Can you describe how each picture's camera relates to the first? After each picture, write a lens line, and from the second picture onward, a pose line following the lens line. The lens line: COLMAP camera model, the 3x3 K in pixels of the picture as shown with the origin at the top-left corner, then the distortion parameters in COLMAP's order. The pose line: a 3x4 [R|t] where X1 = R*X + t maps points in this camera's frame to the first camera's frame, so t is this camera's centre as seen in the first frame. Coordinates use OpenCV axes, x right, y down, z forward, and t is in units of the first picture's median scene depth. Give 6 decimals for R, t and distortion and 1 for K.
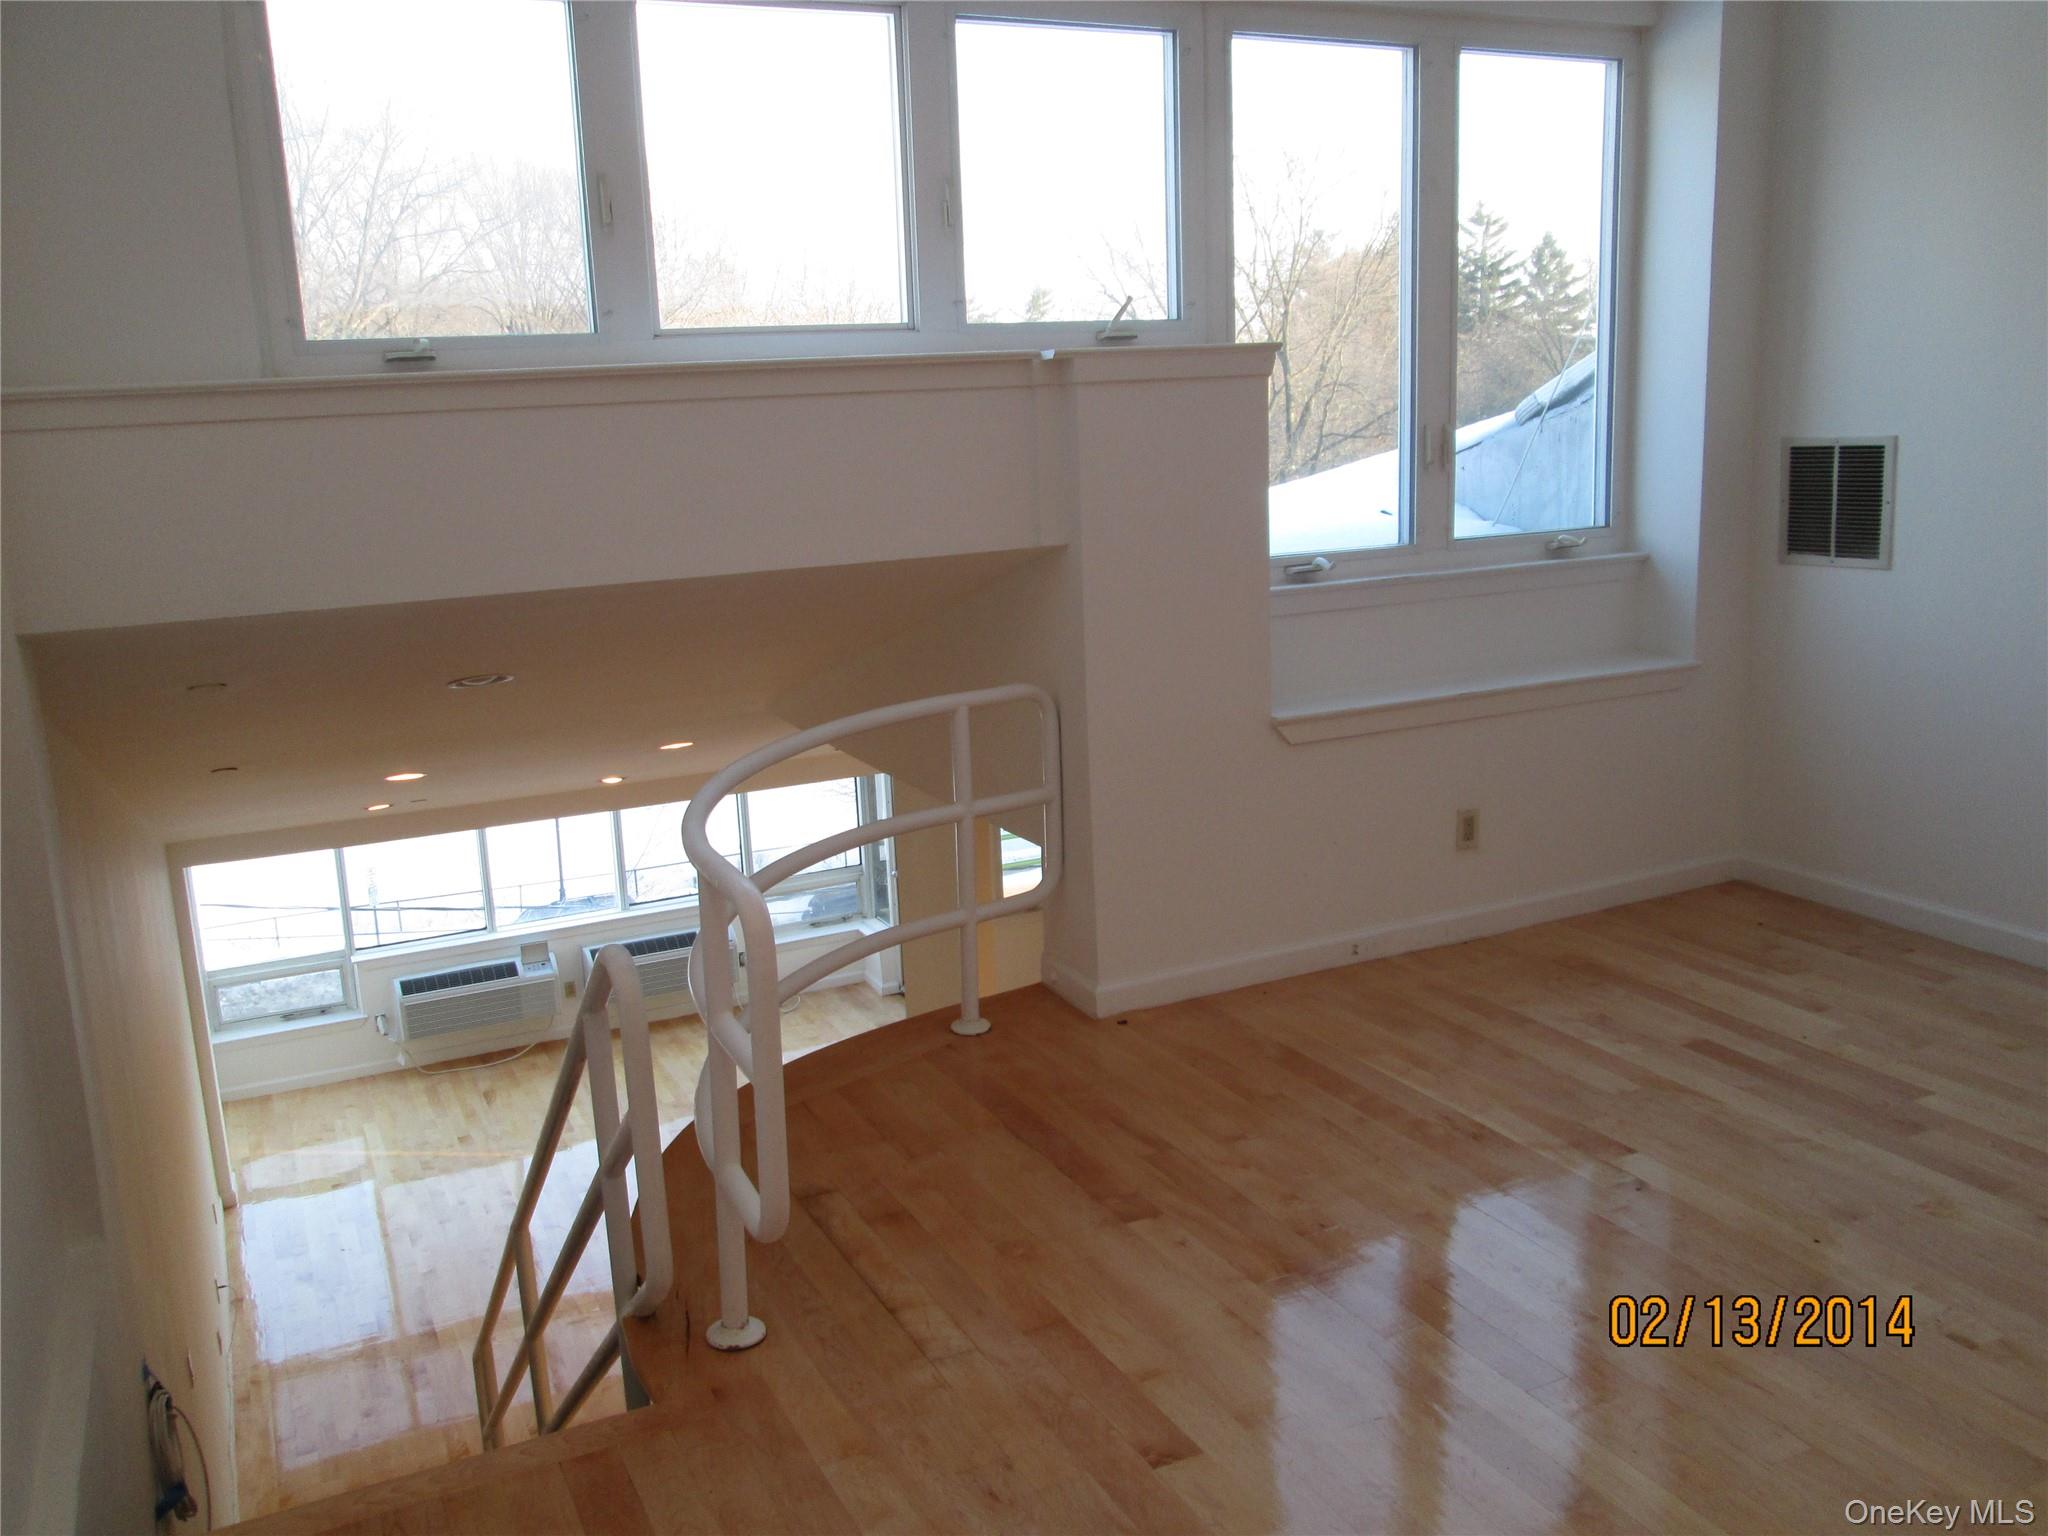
lens RADIAL K [[1741.9, 0, 1018.2], [0, 1741.9, 779.2], [0, 0, 1]] dist [-0.037406, 0.018876]
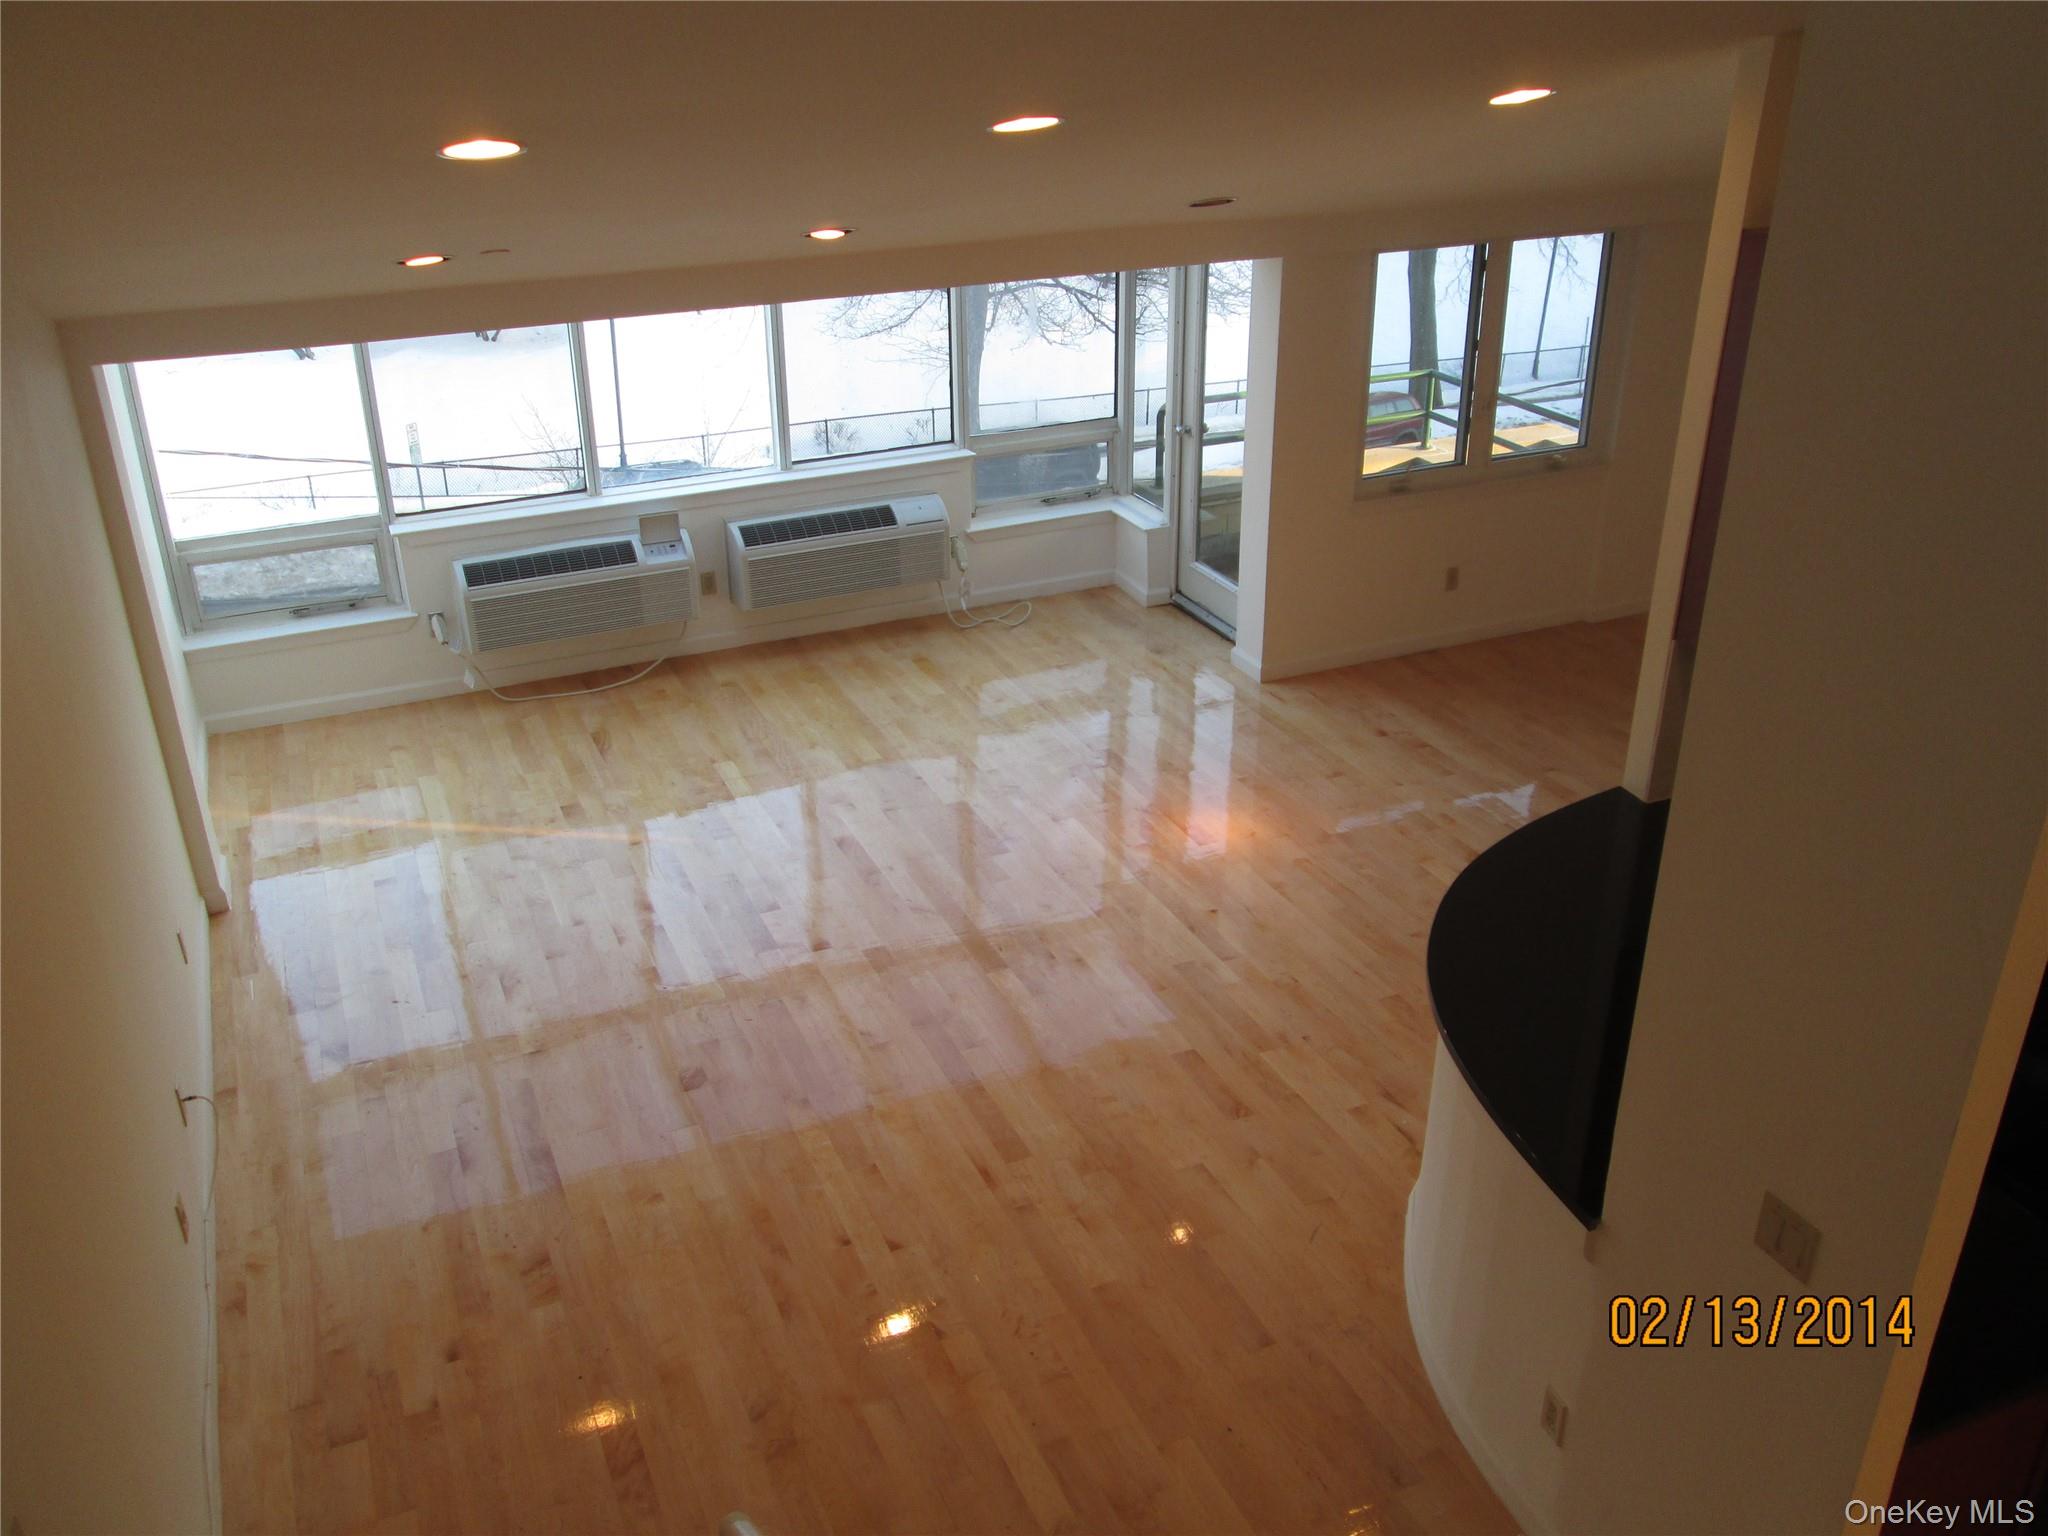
lens RADIAL K [[1741.9, 0, 1022.3], [0, 1741.9, 753.6], [0, 0, 1]] dist [-0.037406, 0.018876]
pose [[0.999163, 0.038198, -0.014633, -0.127226], [-0.034052, 0.974934, 0.219875, 0.032542], [0.022665, -0.219193, 0.975418, 0.332166]]
